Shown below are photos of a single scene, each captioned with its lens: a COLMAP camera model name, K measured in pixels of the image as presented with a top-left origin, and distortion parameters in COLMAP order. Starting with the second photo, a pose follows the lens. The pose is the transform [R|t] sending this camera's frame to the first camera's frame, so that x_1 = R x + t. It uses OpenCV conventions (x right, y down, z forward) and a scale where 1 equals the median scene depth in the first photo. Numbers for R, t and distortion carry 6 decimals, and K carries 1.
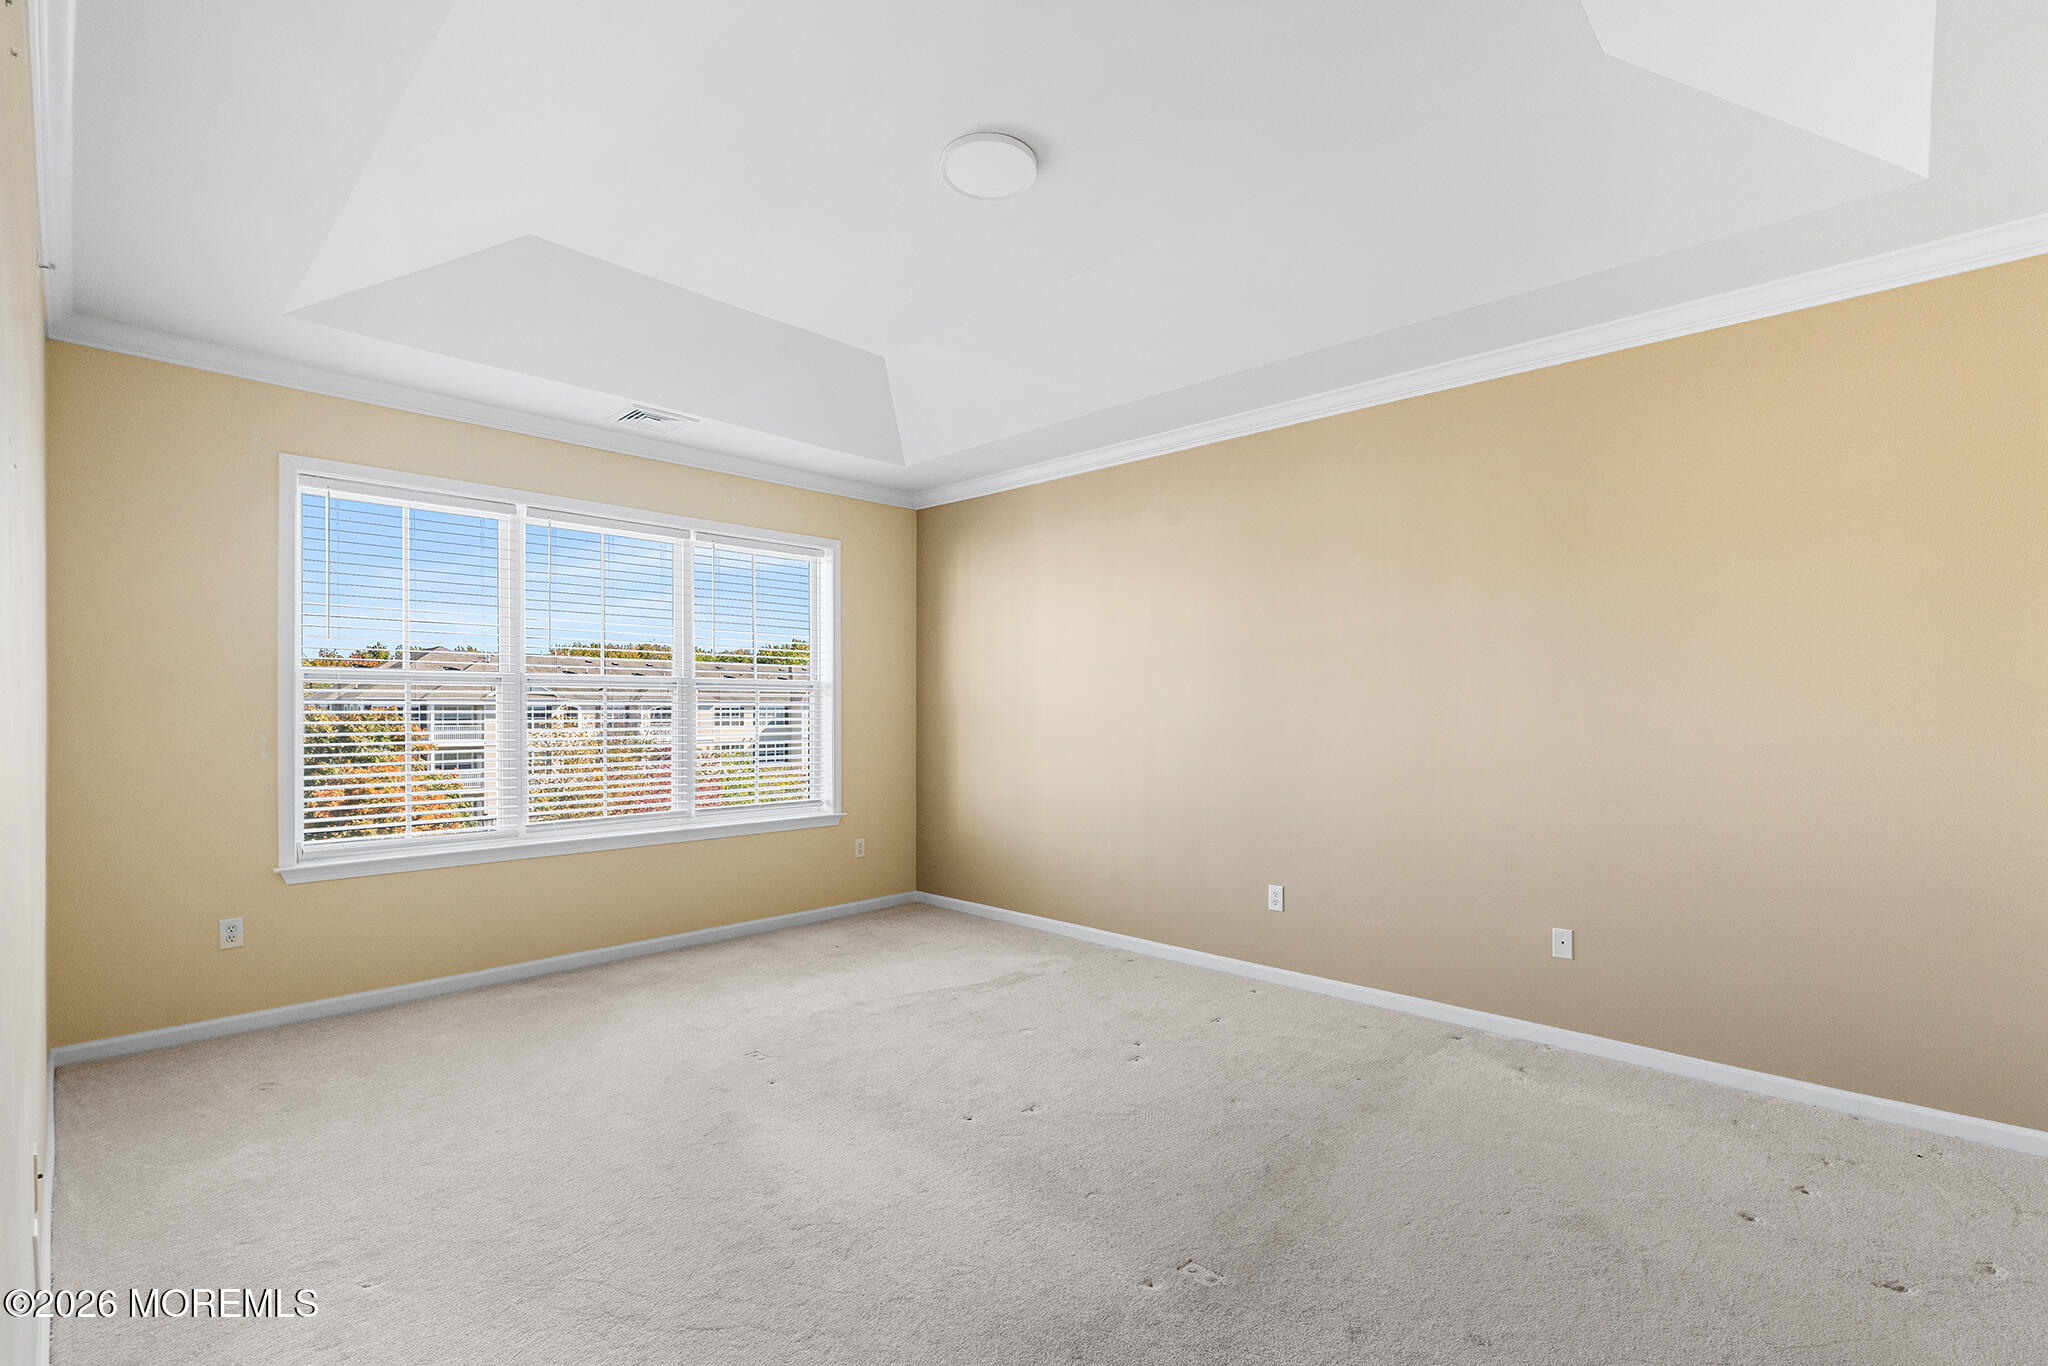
lens RADIAL K [[920.0, 0, 1026.7], [0, 920.0, 703.2], [0, 0, 1]] dist [-0.025134, -0.000115]
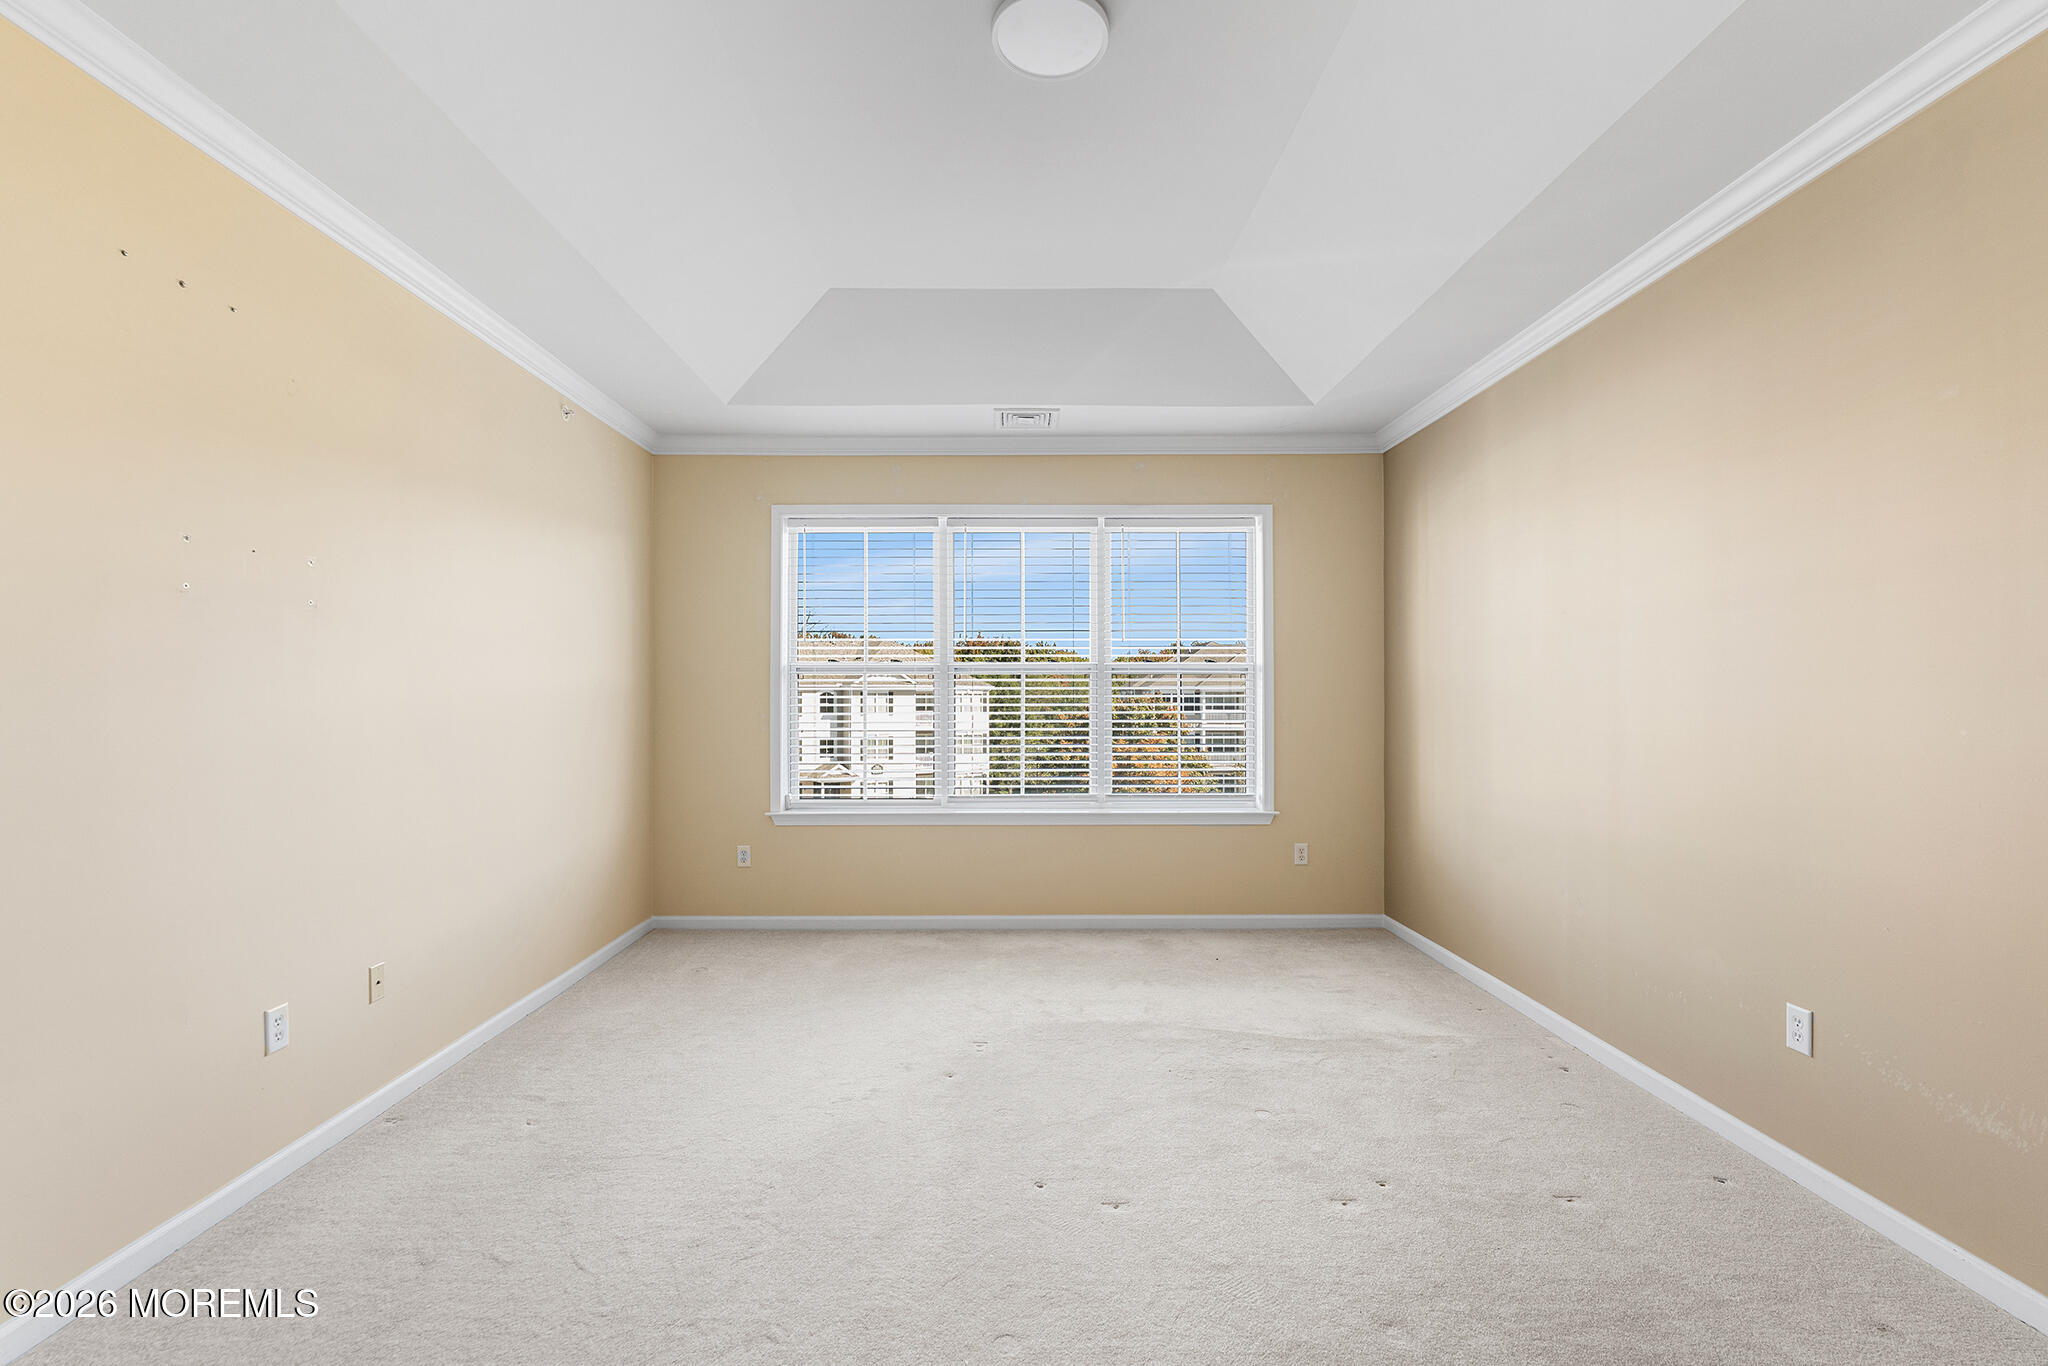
lens RADIAL K [[912.9, 0, 1009.3], [0, 912.9, 685.7], [0, 0, 1]] dist [-0.007723, -0.000001]
pose [[0.685896, -0.011306, -0.727612, 0.303502], [0.005023, 0.999929, -0.010802, 0.007498], [0.727682, 0.003754, 0.685904, 0.242104]]
